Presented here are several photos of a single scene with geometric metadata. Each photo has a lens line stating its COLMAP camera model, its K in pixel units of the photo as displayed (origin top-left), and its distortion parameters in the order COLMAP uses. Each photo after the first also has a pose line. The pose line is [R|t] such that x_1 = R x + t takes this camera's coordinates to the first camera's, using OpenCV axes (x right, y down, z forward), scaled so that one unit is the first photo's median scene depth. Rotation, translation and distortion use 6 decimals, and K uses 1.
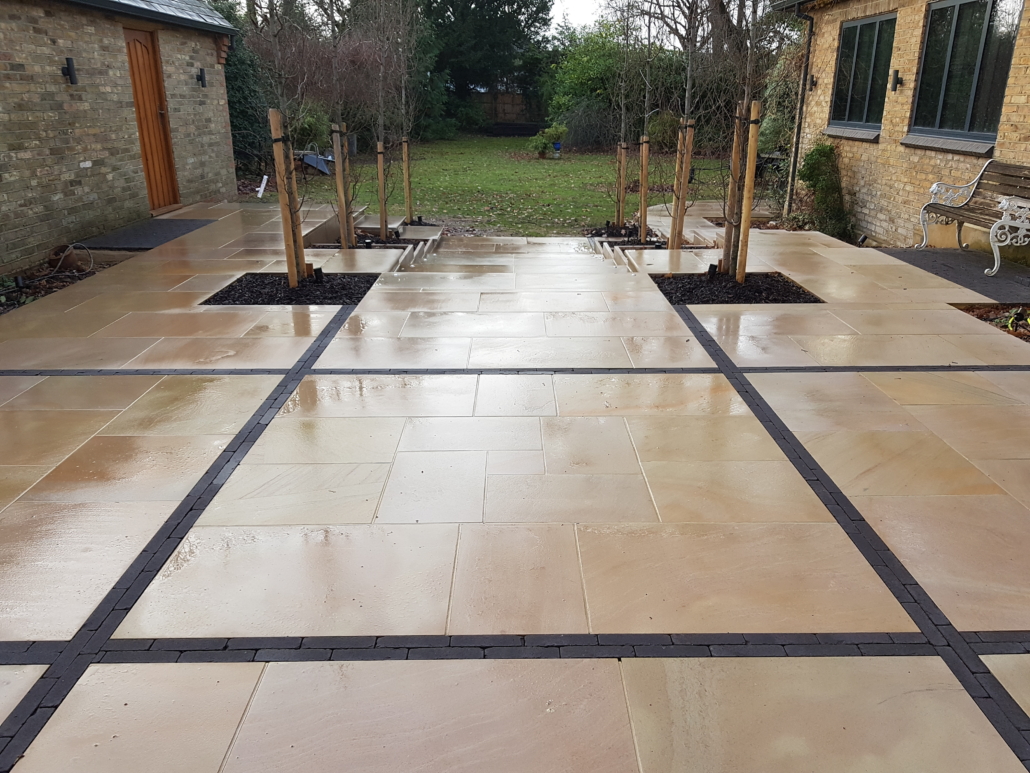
lens RADIAL K [[795.4, 0, 513.7], [0, 795.4, 387.6], [0, 0, 1]] dist [-0.010979, -0.010240]
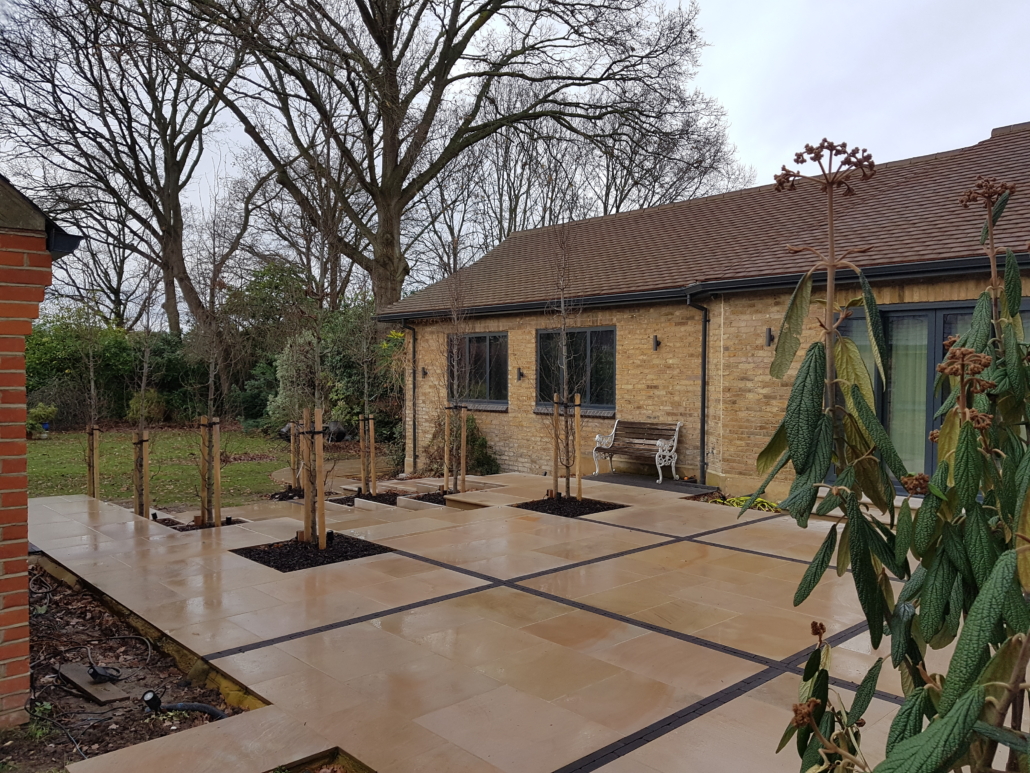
lens RADIAL K [[795.4, 0, 512.2], [0, 795.4, 389.2], [0, 0, 1]] dist [-0.010979, -0.010240]
pose [[0.717258, -0.011801, 0.696708, -0.598531], [0.235135, 0.945309, -0.226059, -0.010876], [-0.655937, 0.325963, 0.680805, -0.039864]]
